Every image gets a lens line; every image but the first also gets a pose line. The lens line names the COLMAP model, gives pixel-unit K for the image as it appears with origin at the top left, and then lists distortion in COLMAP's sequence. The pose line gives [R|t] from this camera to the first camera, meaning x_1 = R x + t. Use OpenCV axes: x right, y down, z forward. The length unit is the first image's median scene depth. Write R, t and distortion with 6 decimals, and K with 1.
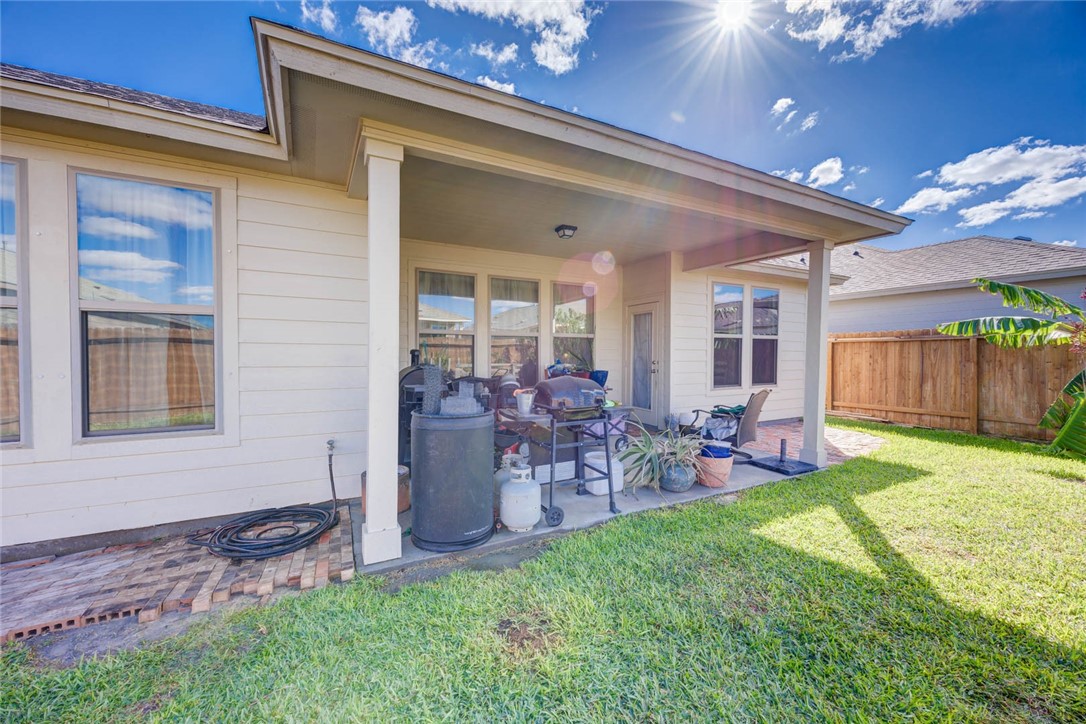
lens RADIAL K [[419.2, 0, 548.7], [0, 419.2, 369.6], [0, 0, 1]] dist [0.000258, -0.000251]
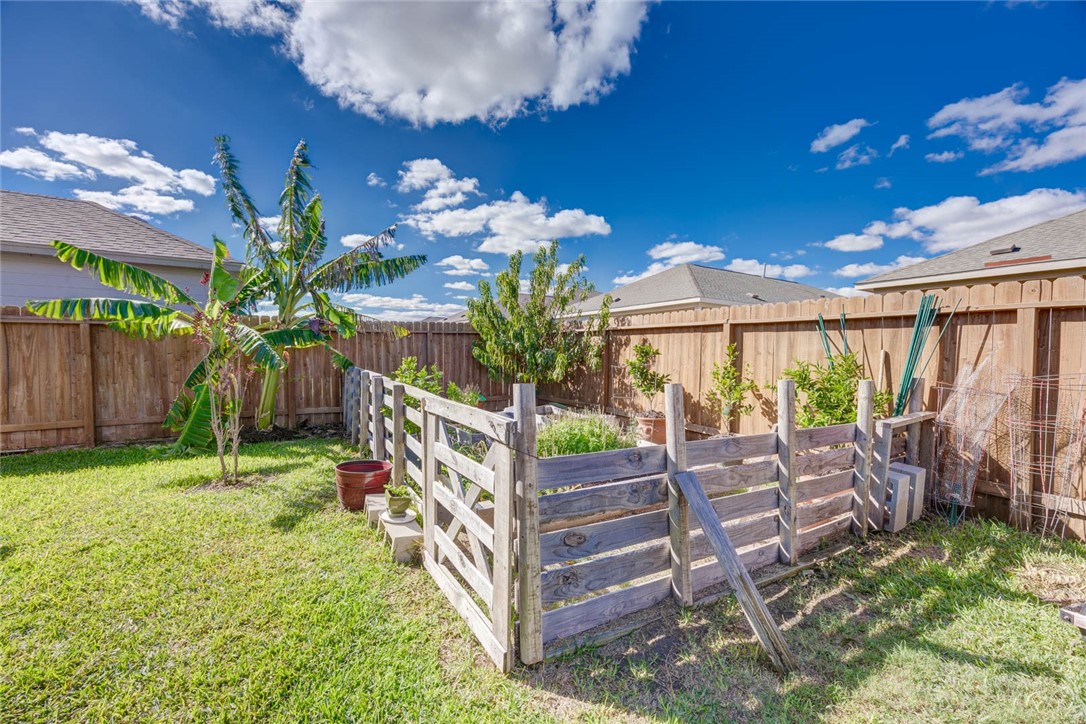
lens RADIAL K [[421.7, 0, 546.8], [0, 421.7, 353.9], [0, 0, 1]] dist [-0.000293, 0.000281]
pose [[-0.039617, -0.013228, 0.999127, 0.199130], [0.025323, 0.999578, 0.014238, -0.008310], [-0.998894, 0.025865, -0.039265, 0.177903]]
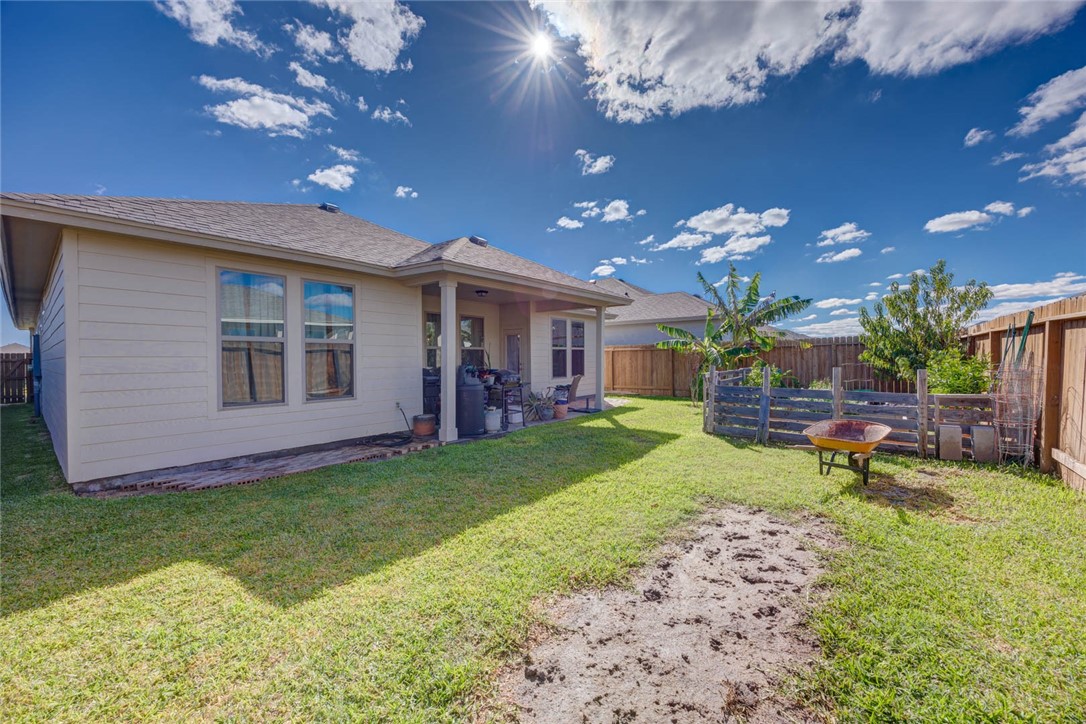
lens RADIAL K [[415.6, 0, 552.6], [0, 415.6, 362.4], [0, 0, 1]] dist [-0.000157, 0.000060]
pose [[0.912819, -0.017051, 0.408009, -0.316149], [0.029014, 0.999311, -0.023150, 0.018354], [-0.407333, 0.032970, 0.912685, -0.591376]]
